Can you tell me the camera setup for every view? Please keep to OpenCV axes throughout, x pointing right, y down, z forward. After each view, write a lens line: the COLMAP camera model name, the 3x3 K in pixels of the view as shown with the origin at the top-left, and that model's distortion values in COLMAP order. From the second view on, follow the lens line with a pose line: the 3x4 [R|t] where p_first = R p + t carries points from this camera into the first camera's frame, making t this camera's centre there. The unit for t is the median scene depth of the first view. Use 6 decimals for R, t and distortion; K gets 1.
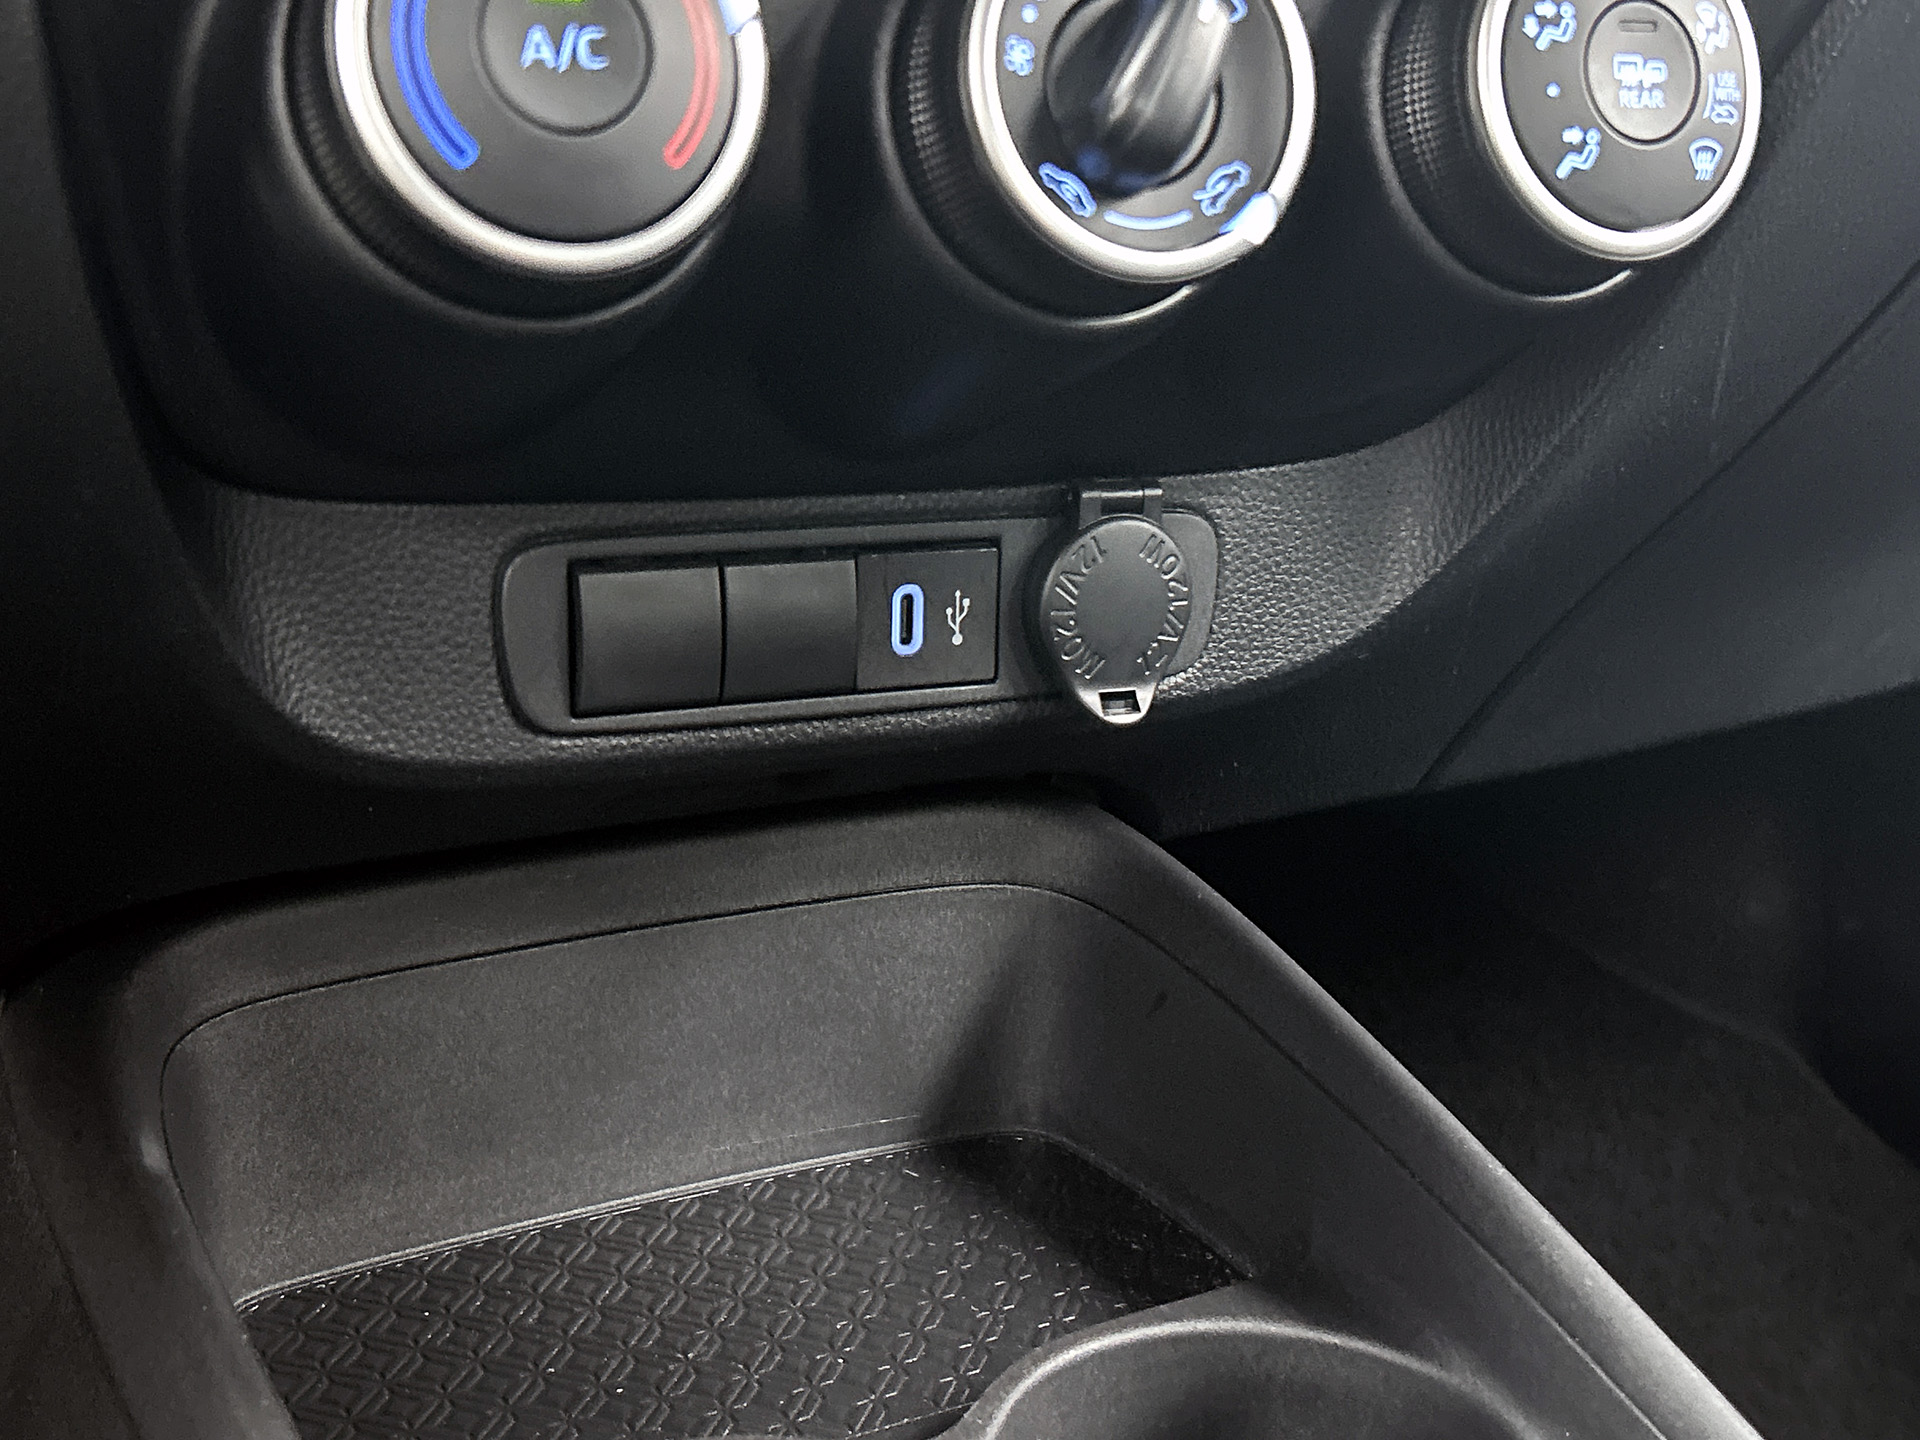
lens RADIAL K [[2376.8, 0, 963.7], [0, 2376.8, 713.7], [0, 0, 1]] dist [0.058504, 0.000000]
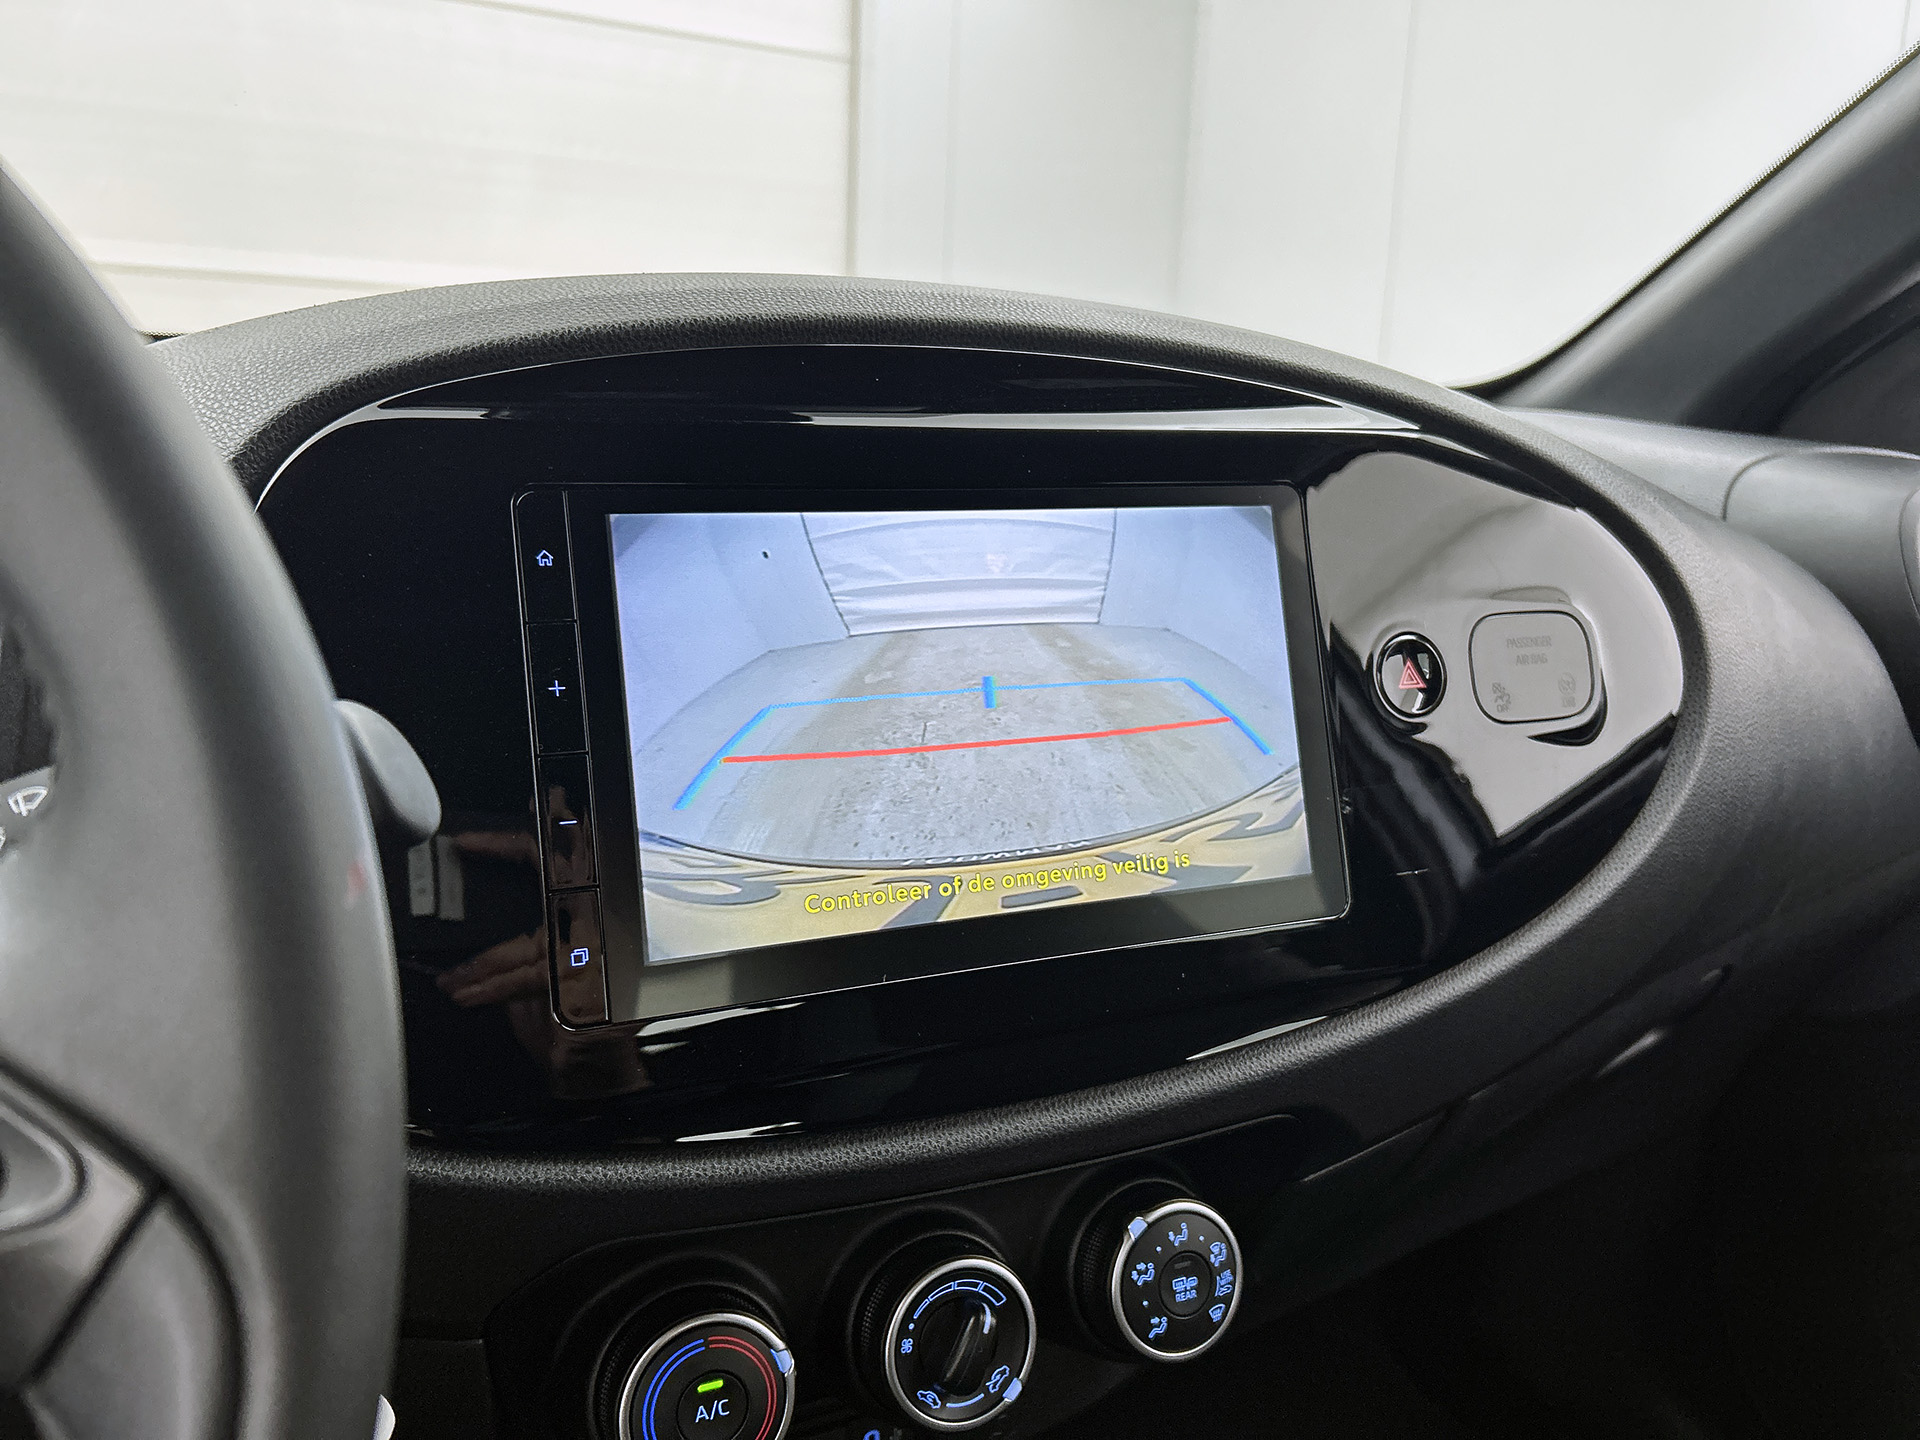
lens RADIAL K [[1439.2, 0, 964.5], [0, 1439.2, 728.8], [0, 0, 1]] dist [0.025053, -0.032468]
pose [[0.999828, -0.014453, 0.011620, 0.062783], [0.015597, 0.994322, -0.105263, -0.636942], [-0.010033, 0.105426, 0.994377, -0.410129]]
